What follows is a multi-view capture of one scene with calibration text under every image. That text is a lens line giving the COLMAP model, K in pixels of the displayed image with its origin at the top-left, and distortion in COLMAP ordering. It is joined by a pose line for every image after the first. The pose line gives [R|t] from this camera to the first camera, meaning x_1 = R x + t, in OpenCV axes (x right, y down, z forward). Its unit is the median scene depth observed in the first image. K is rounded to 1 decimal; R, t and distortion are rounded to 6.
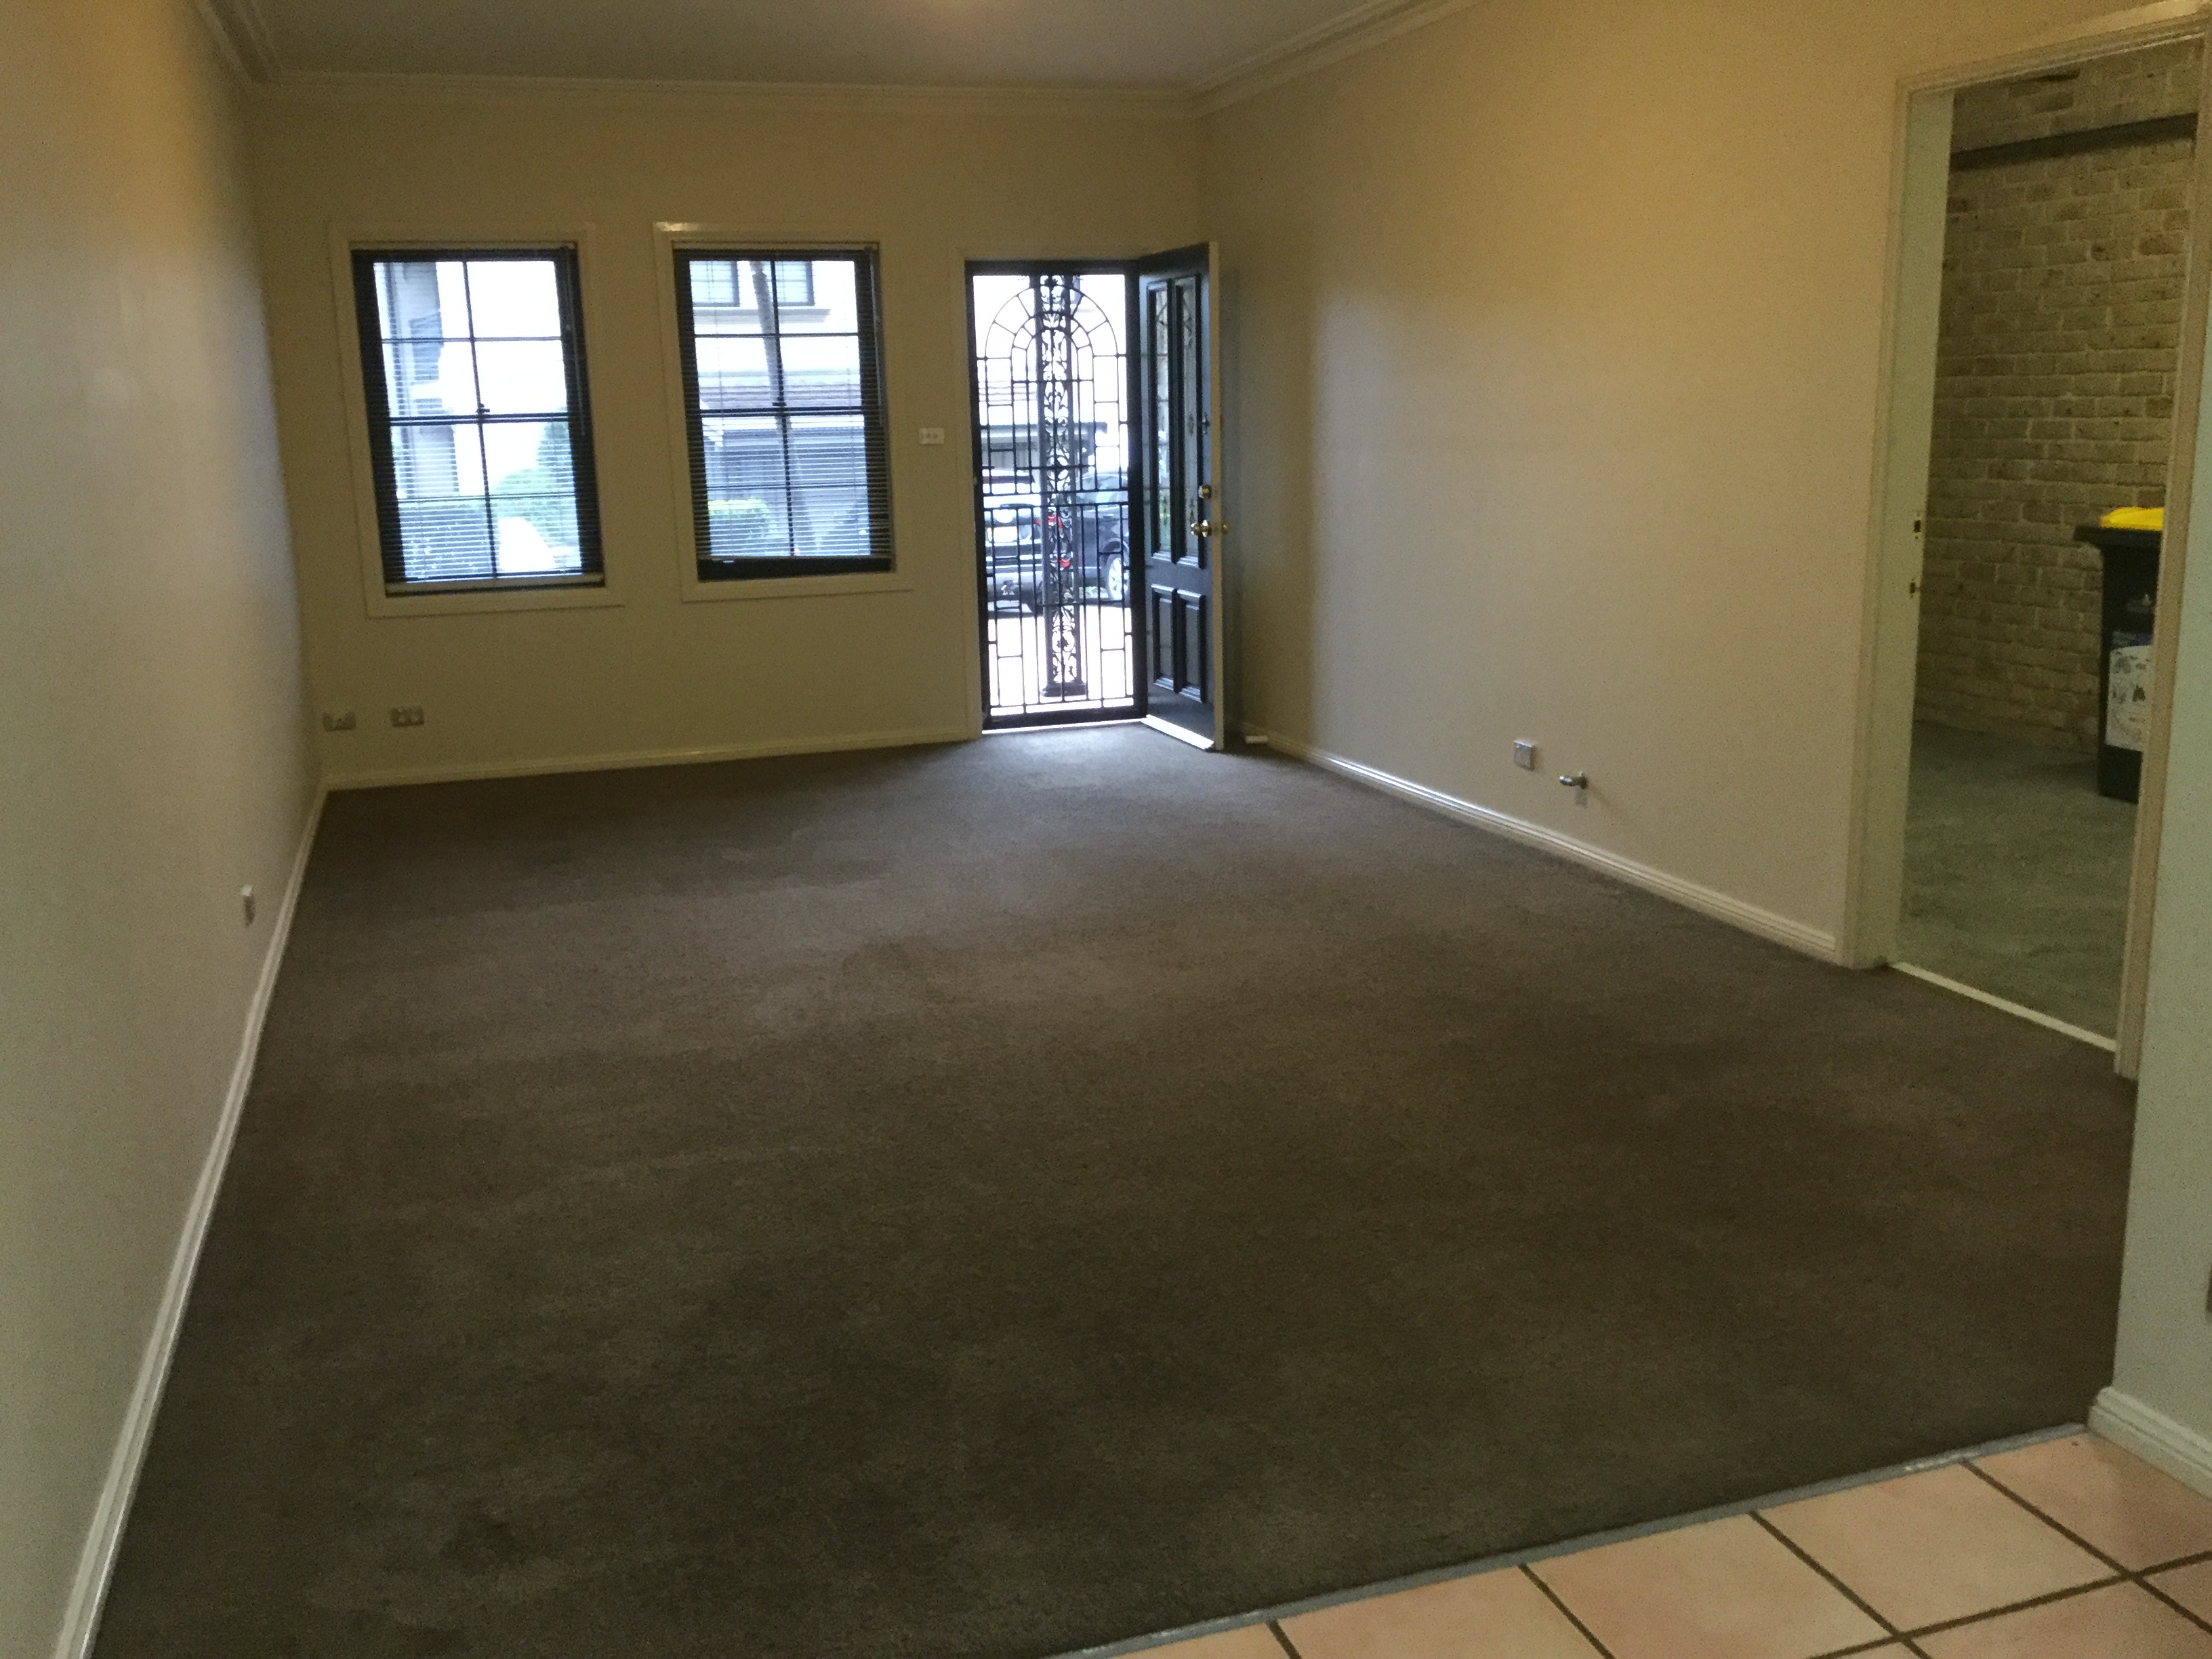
lens RADIAL K [[1985.4, 0, 1096.5], [0, 1985.4, 827.7], [0, 0, 1]] dist [0.040327, -0.076763]
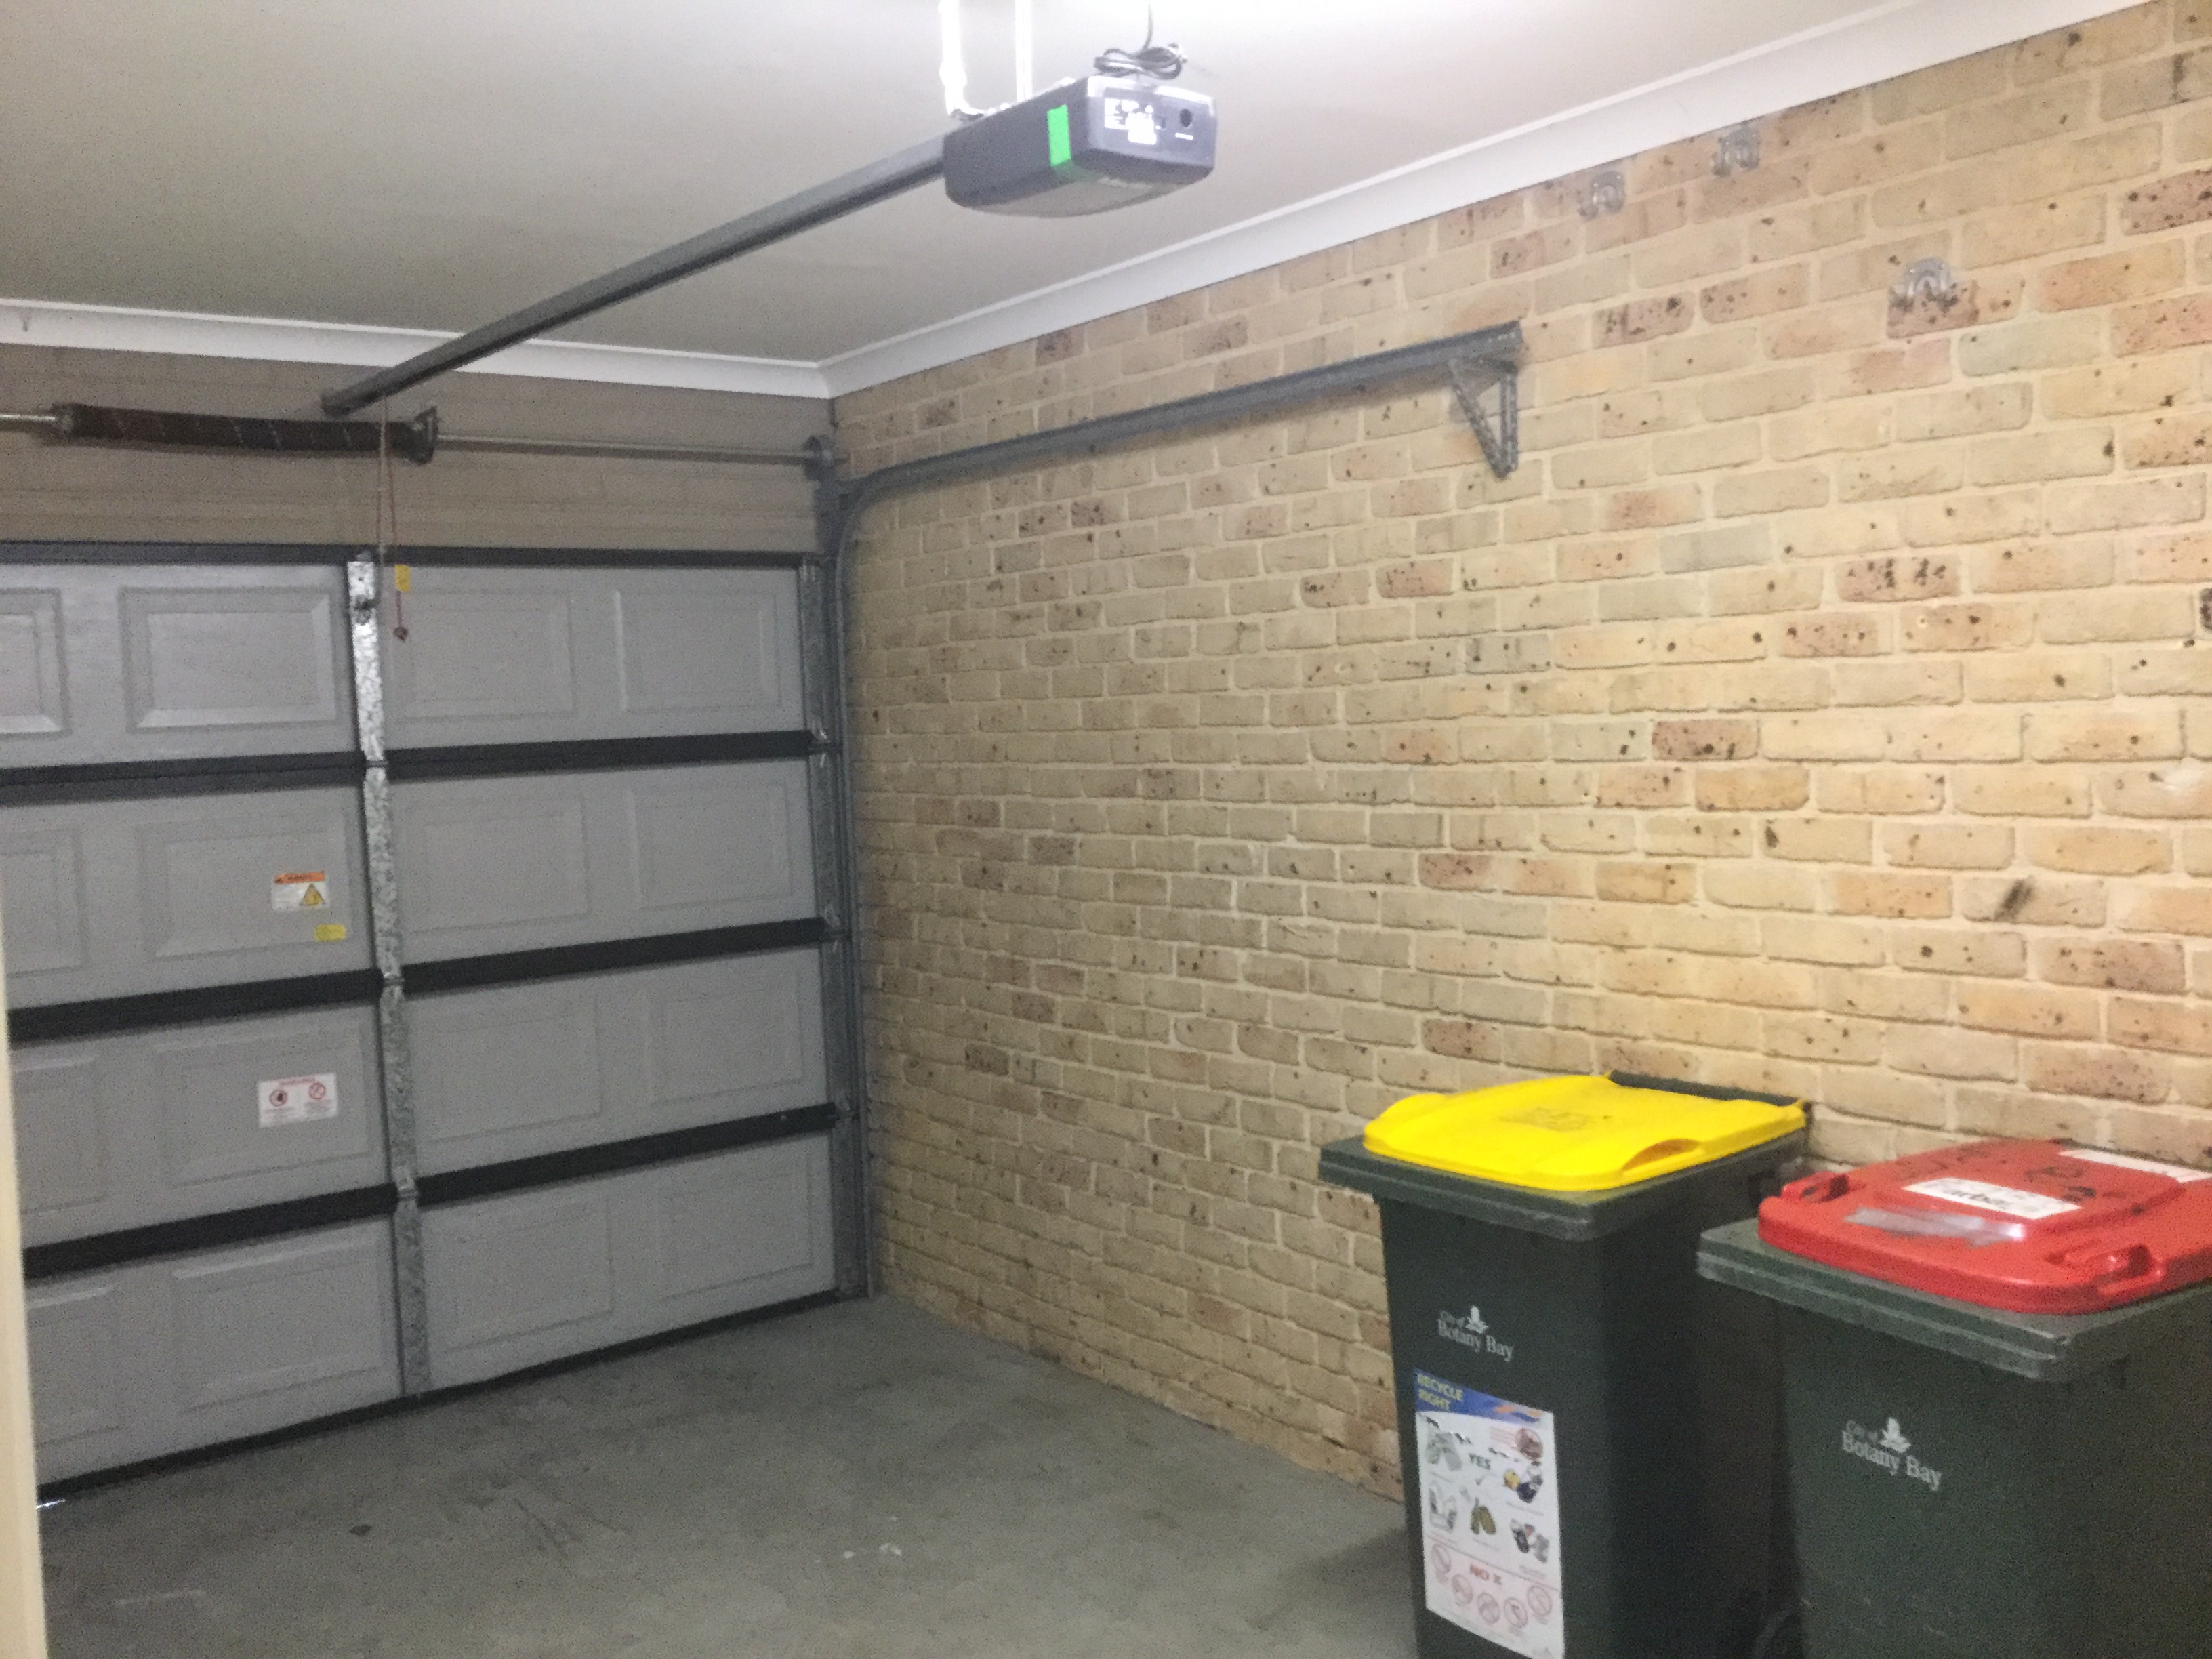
lens RADIAL K [[1985.4, 0, 1104.4], [0, 1985.4, 832.5], [0, 0, 1]] dist [0.040327, -0.076763]
pose [[0.943415, -0.032449, 0.330024, 0.255903], [0.084183, 0.986035, -0.143698, -0.144238], [-0.320752, 0.163349, 0.932971, 0.499886]]
